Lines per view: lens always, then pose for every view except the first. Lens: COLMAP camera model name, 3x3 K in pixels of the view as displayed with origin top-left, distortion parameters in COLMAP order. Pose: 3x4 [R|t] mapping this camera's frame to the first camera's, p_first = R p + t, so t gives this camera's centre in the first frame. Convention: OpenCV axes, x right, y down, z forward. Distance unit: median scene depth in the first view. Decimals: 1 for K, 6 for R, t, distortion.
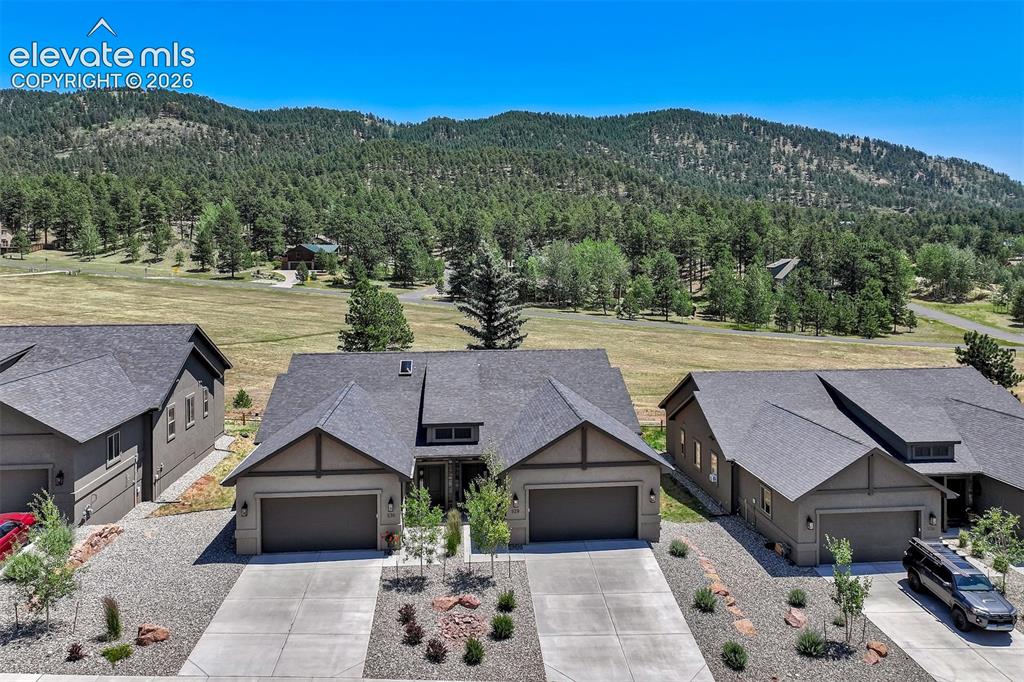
lens RADIAL K [[739.4, 0, 511.2], [0, 739.4, 284.5], [0, 0, 1]] dist [-0.000177, 0.004736]
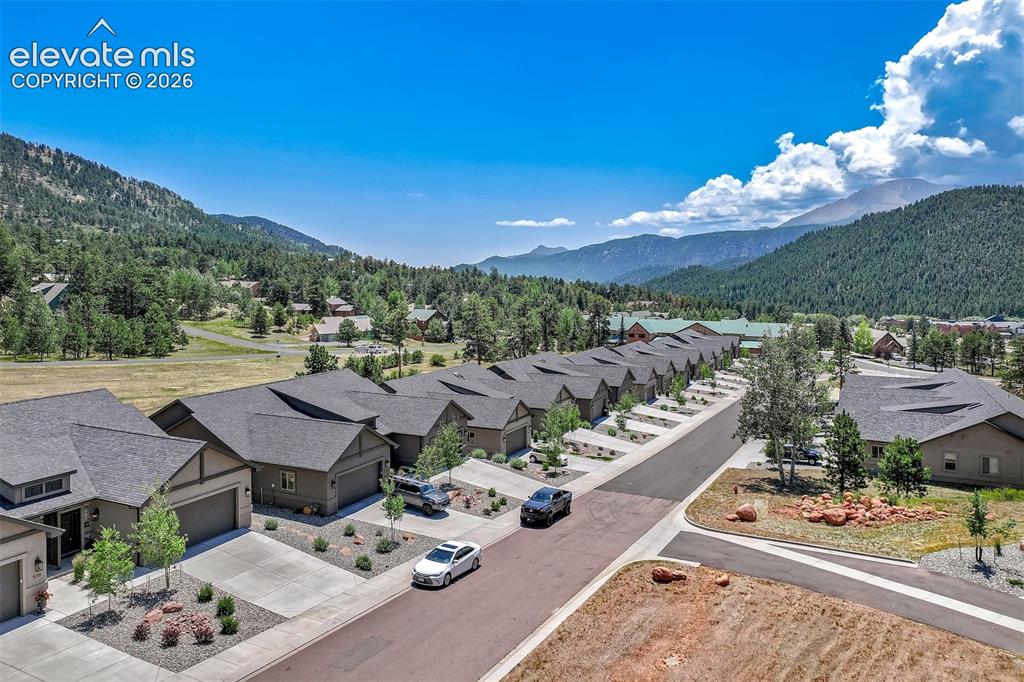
lens RADIAL K [[697.1, 0, 551.4], [0, 697.1, 338.9], [0, 0, 1]] dist [0.003220, 0.005161]
pose [[0.498126, -0.070157, 0.864262, -0.549855], [0.024869, 0.997467, 0.066636, -0.043848], [-0.866748, -0.011700, 0.498609, -0.053341]]
